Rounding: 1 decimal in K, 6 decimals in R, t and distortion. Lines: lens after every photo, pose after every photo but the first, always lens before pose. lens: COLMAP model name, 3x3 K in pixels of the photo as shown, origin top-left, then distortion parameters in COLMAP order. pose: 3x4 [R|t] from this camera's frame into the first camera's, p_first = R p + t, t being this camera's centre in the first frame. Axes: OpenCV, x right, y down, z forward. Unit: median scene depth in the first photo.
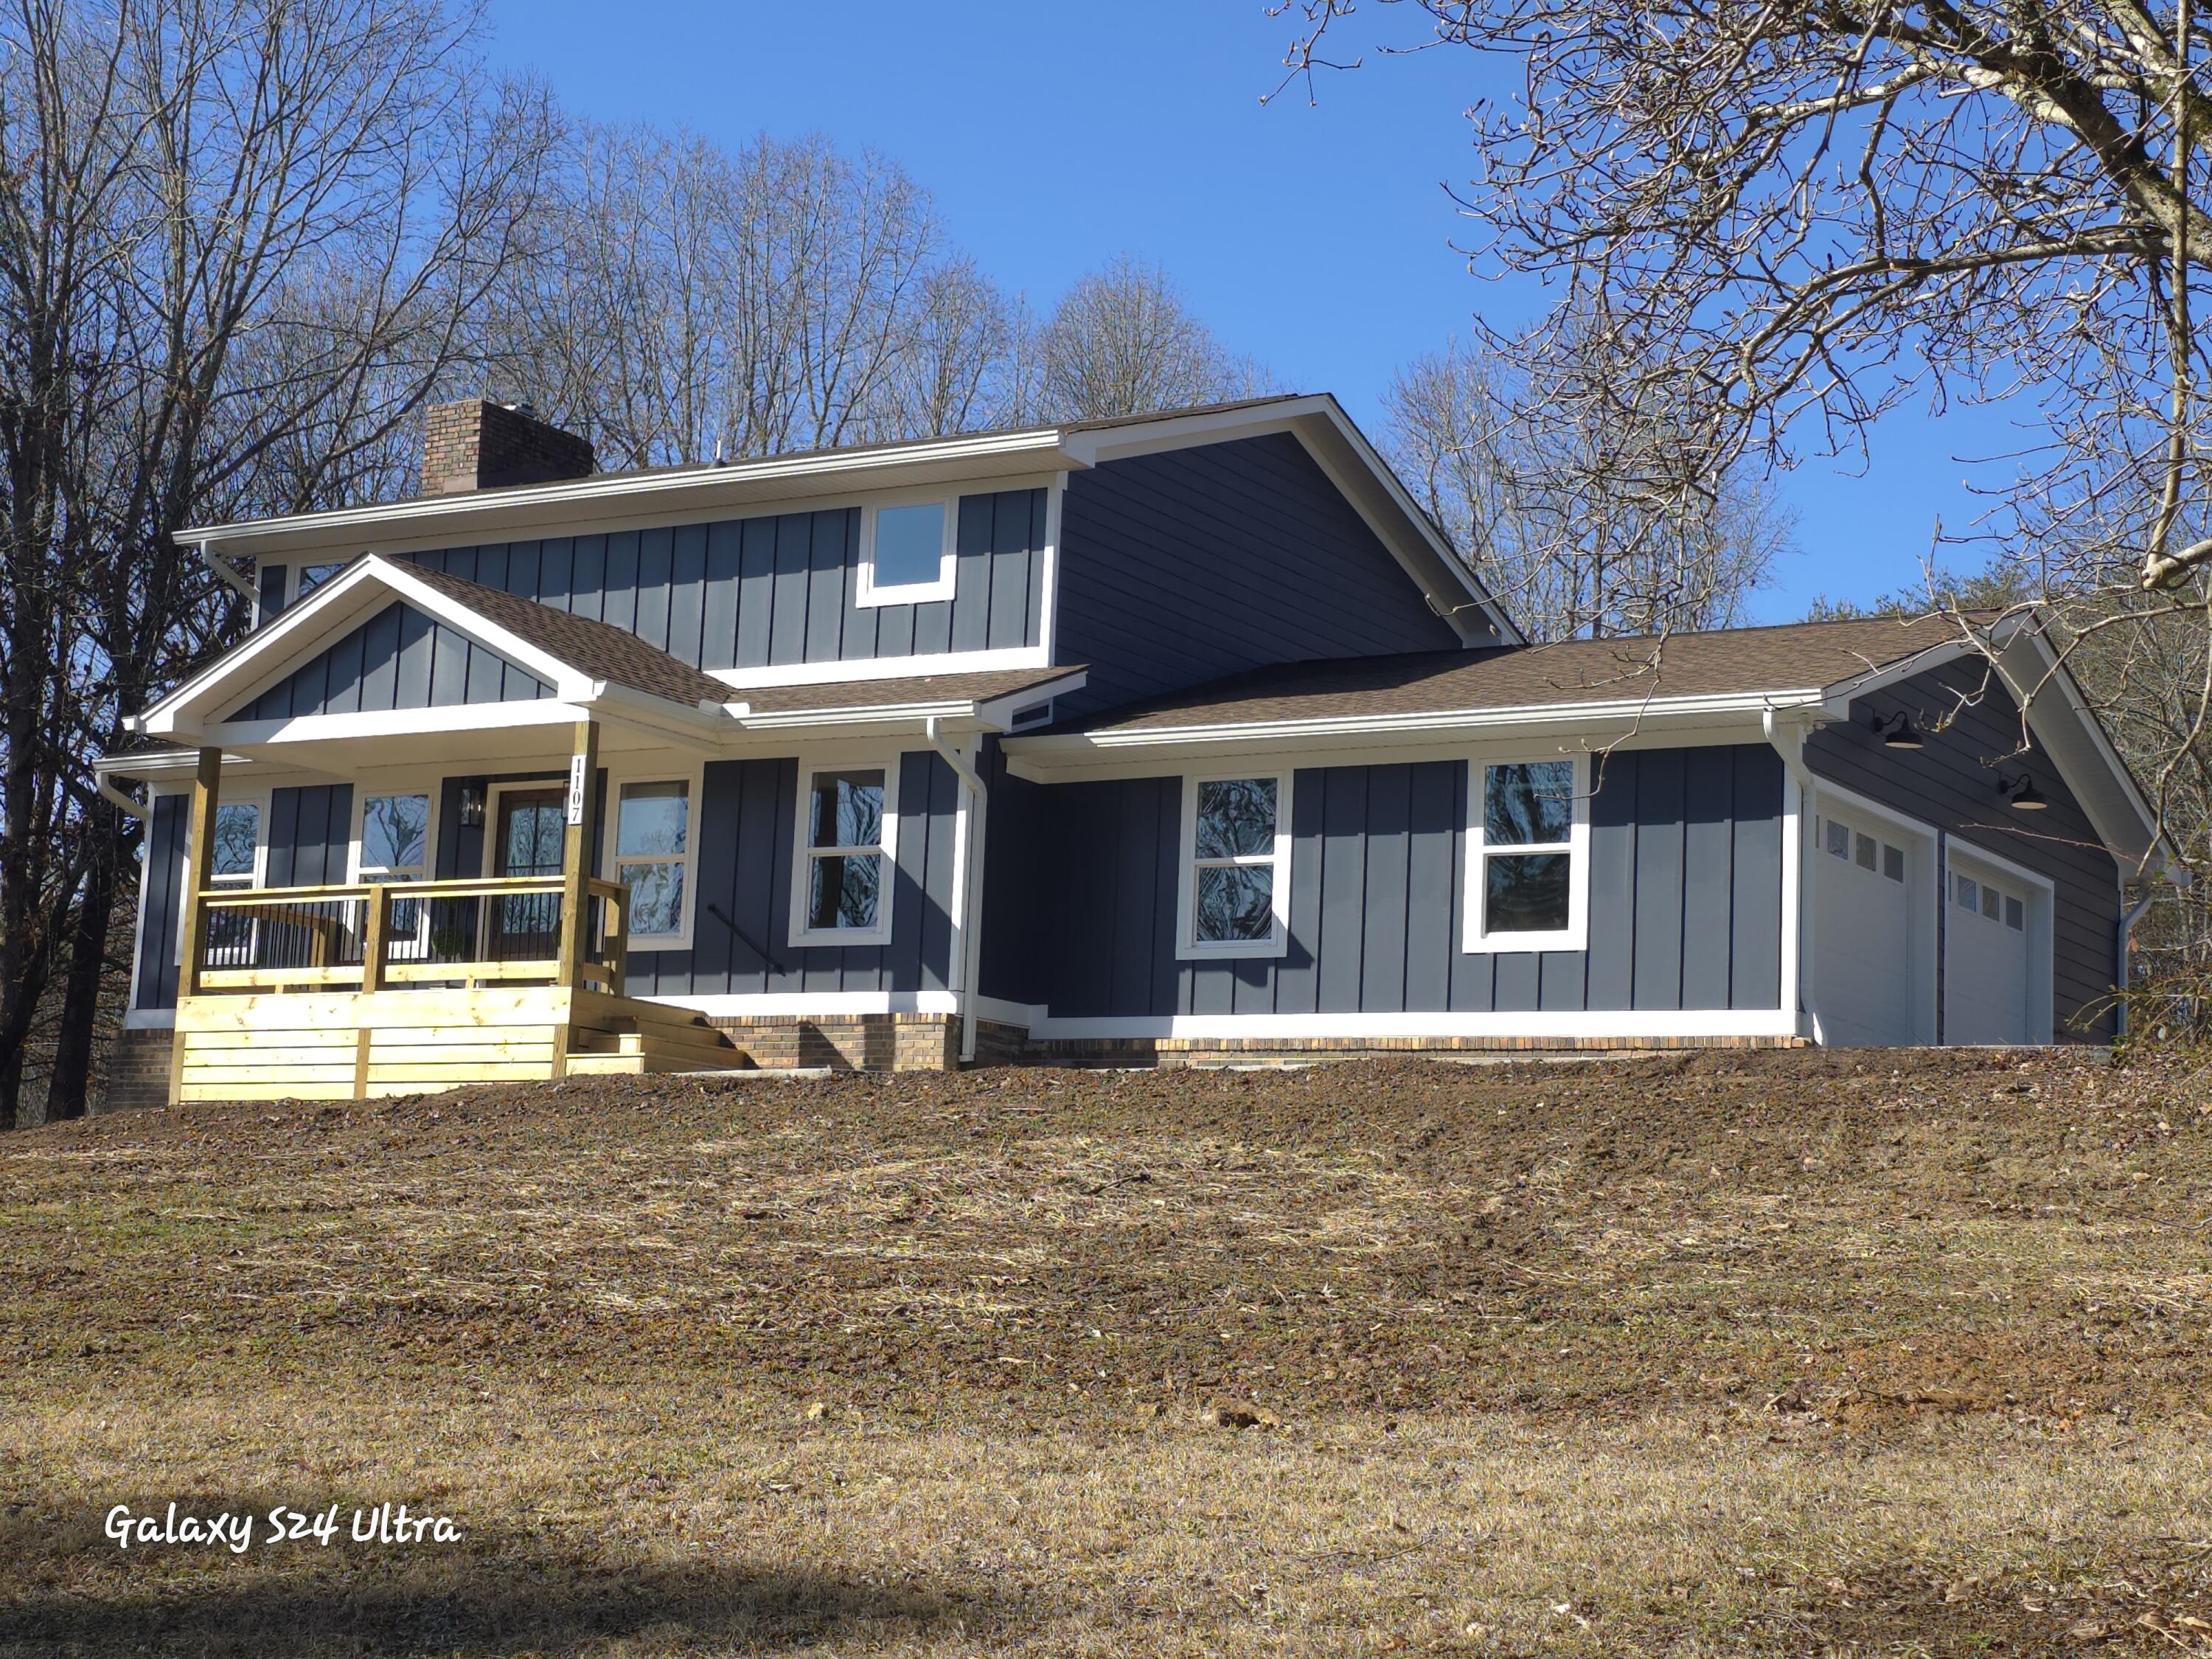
lens RADIAL K [[3675.8, 0, 1106.0], [0, 3675.8, 829.5], [0, 0, 1]] dist [0.149397, -0.024181]
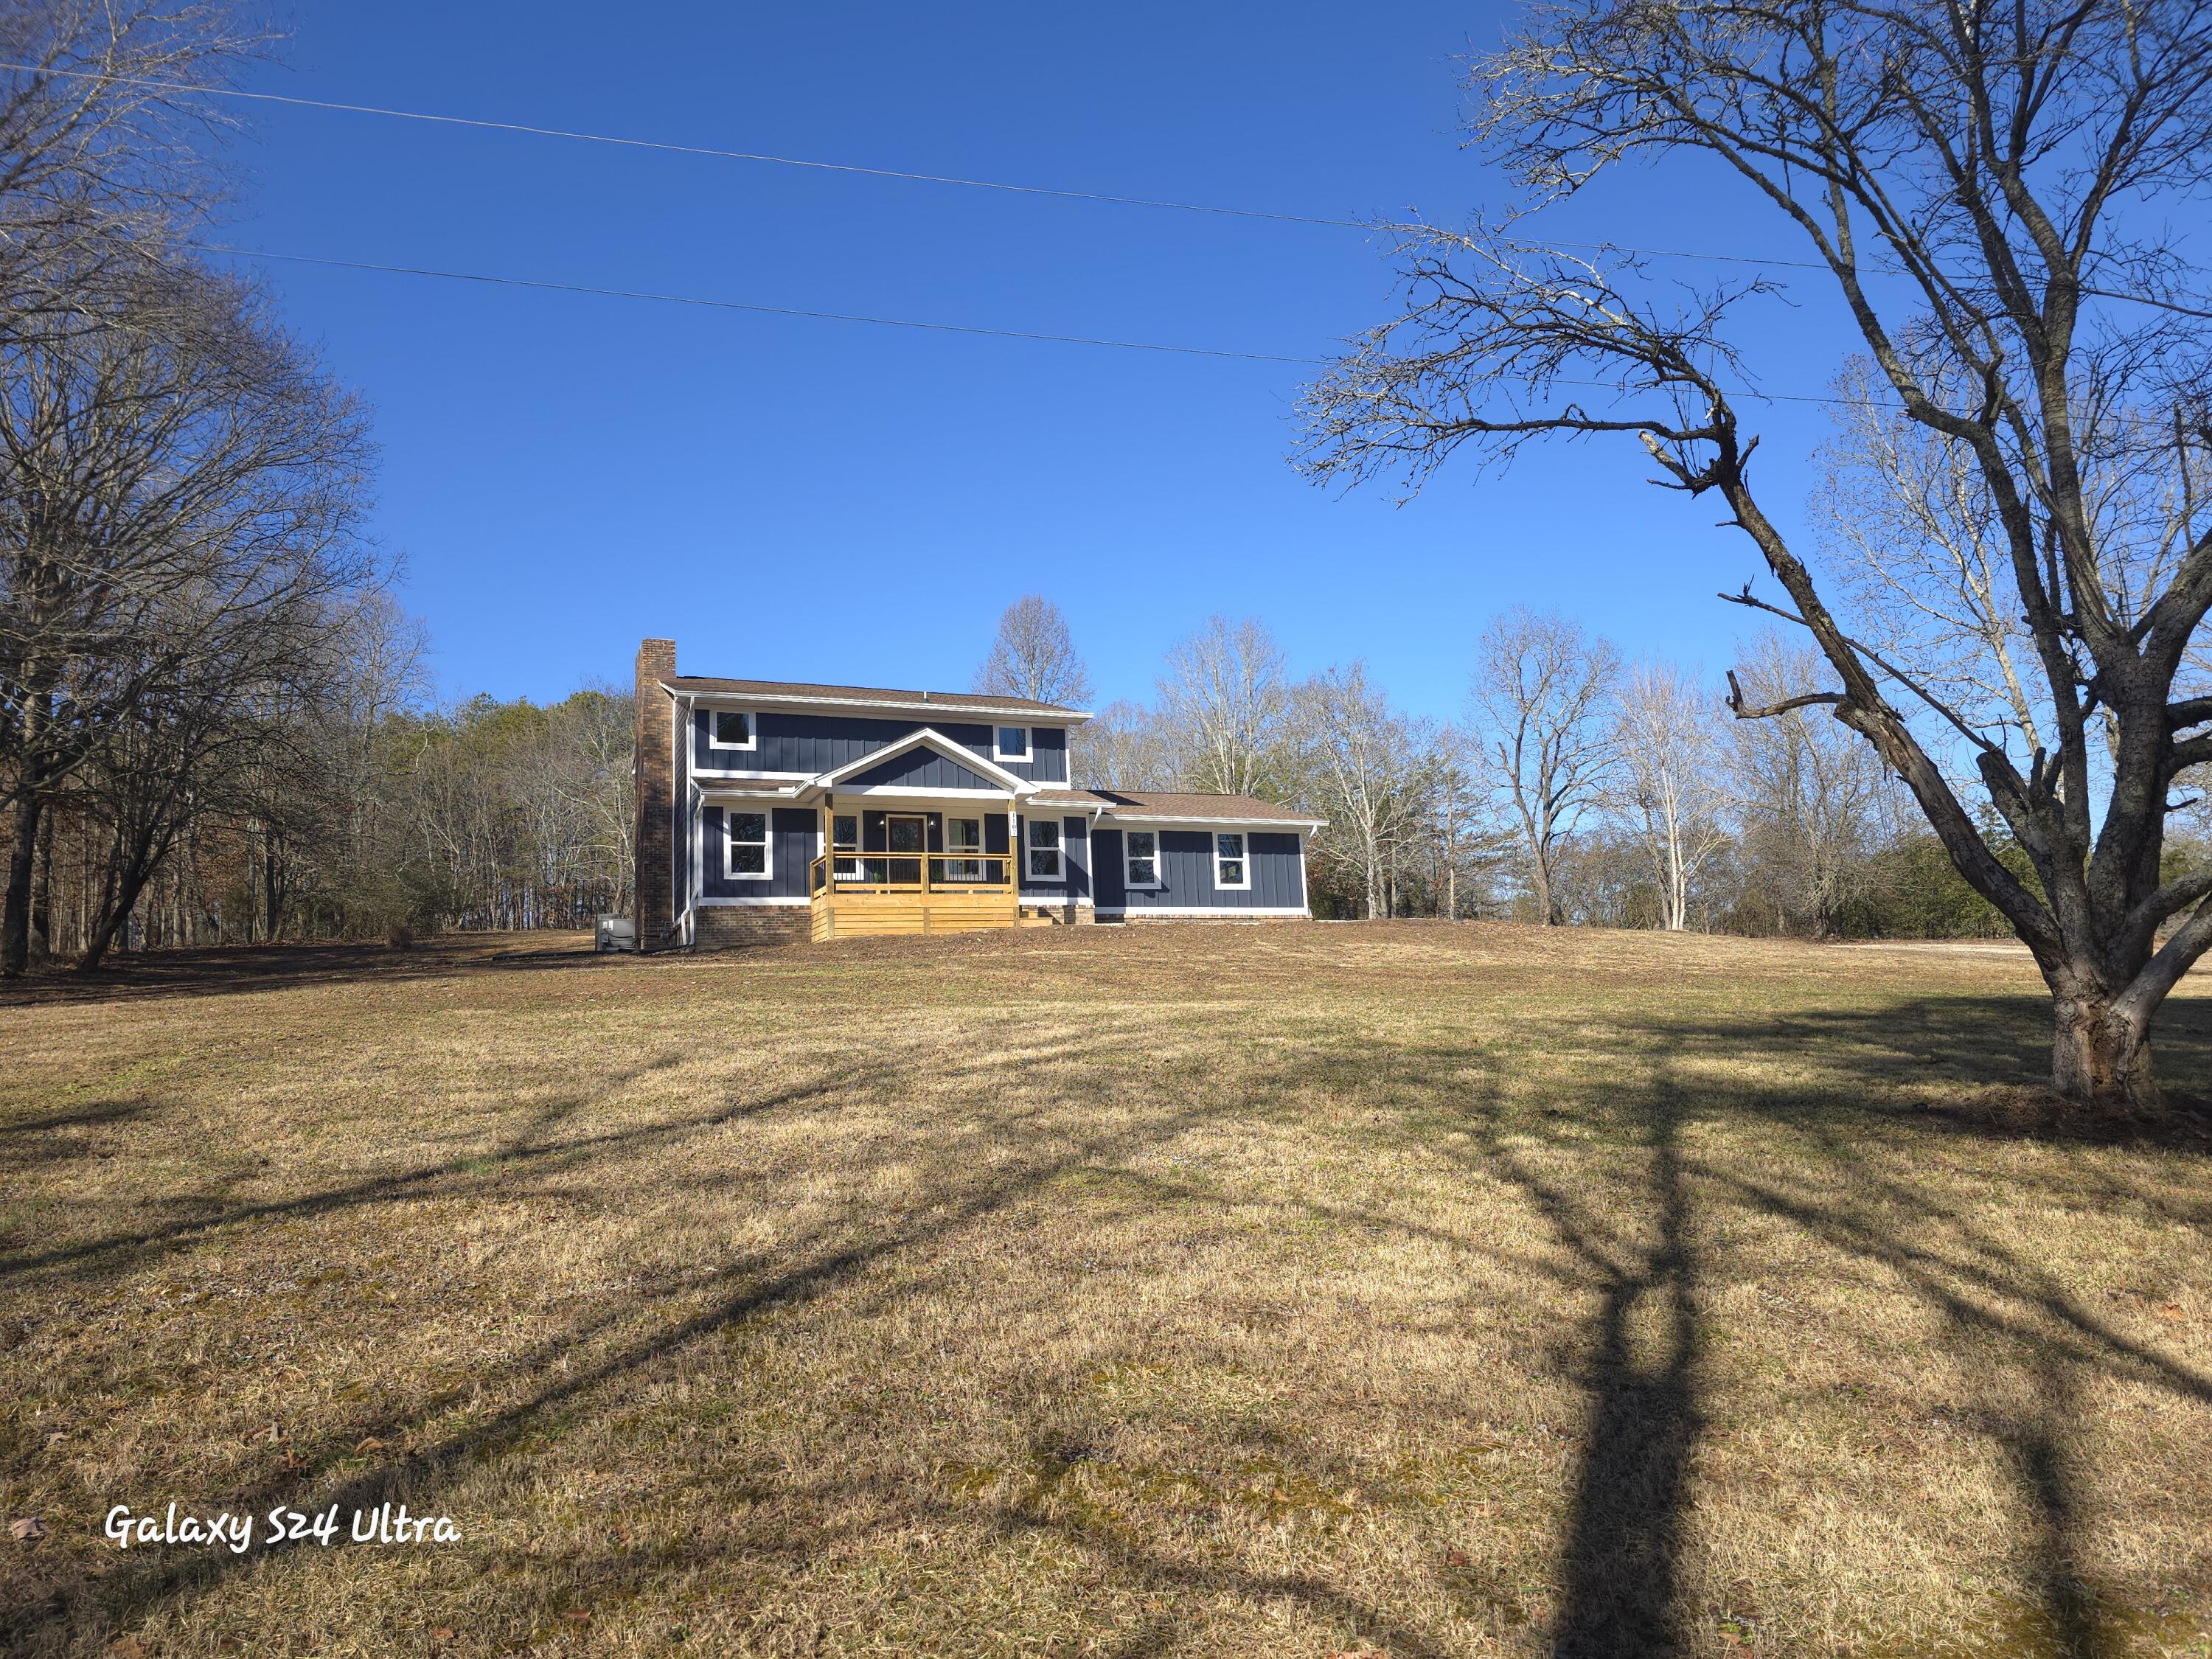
lens RADIAL K [[1474.2, 0, 1106.0], [0, 1474.2, 829.5], [0, 0, 1]] dist [0.063145, -0.068579]
pose [[0.573480, 0.054374, 0.817413, -1.008254], [-0.054614, 0.998113, -0.028078, 0.020909], [-0.817397, -0.028540, 0.575367, 0.295011]]
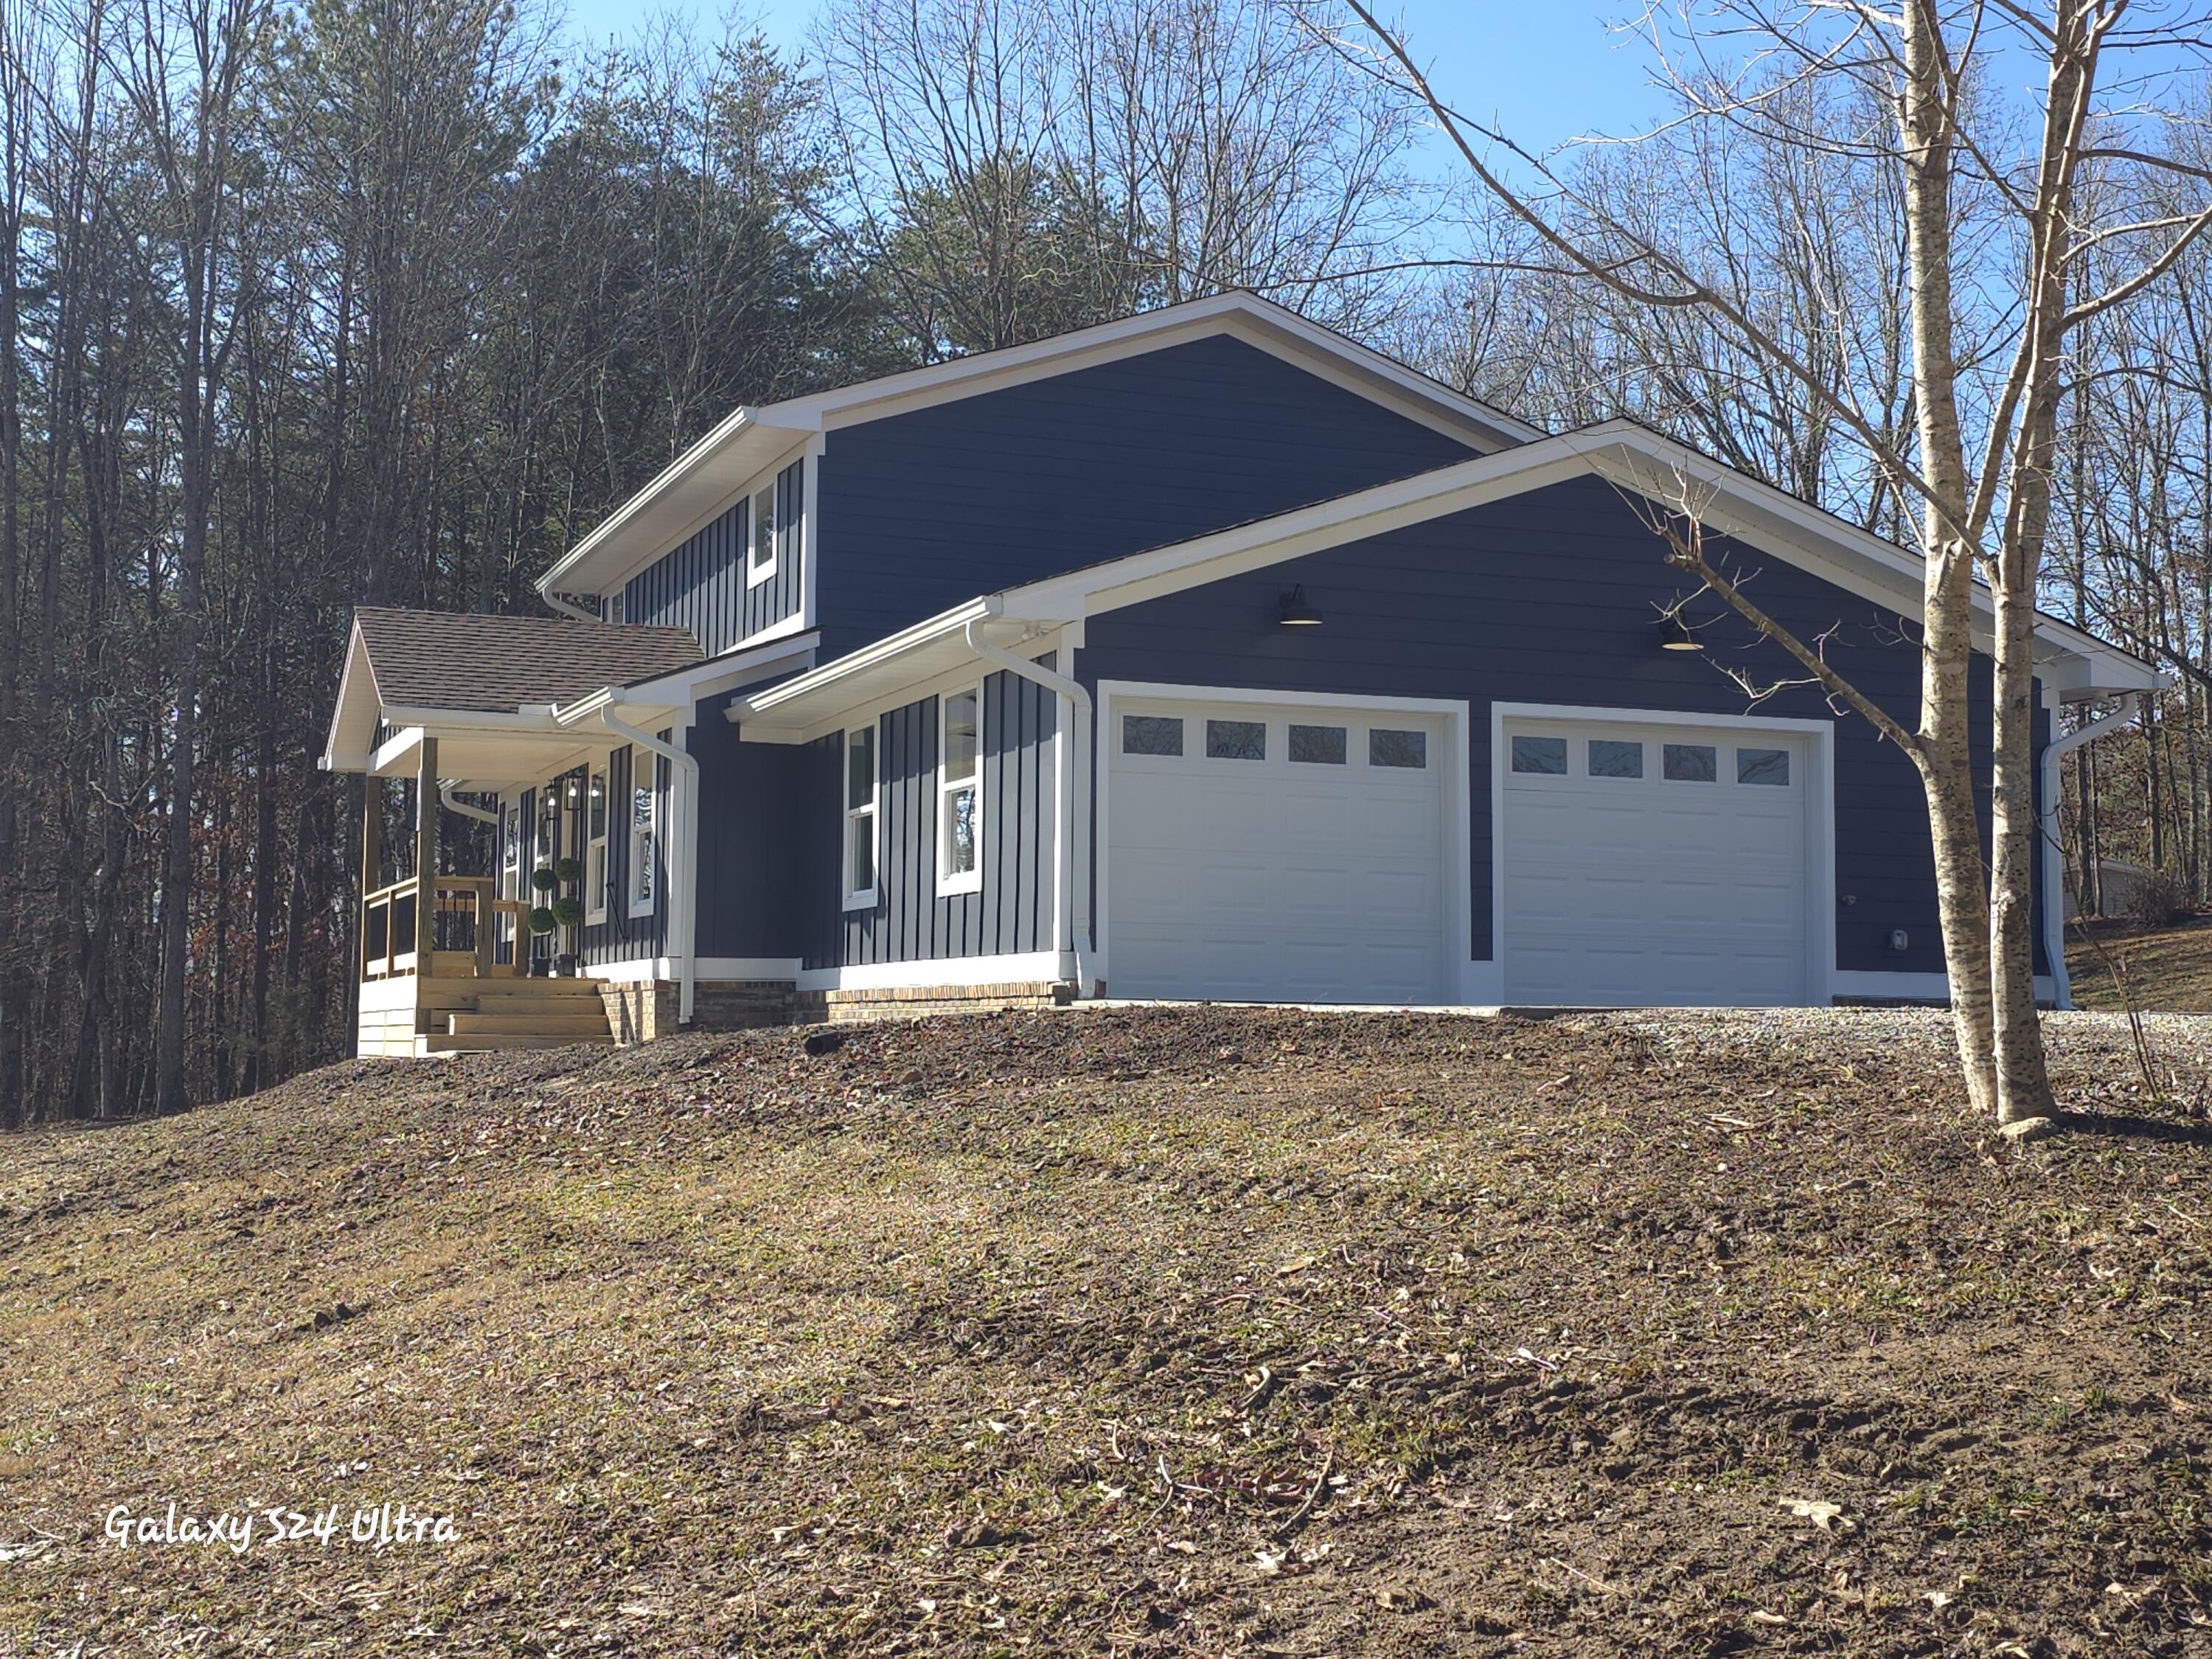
lens RADIAL K [[2854.0, 0, 1106.0], [0, 2854.0, 829.5], [0, 0, 1]] dist [0.108287, -0.029060]
pose [[0.792908, -0.084587, -0.603441, 0.550524], [0.119048, 0.992738, 0.017270, 0.008025], [0.597598, -0.085532, 0.797220, 0.416693]]
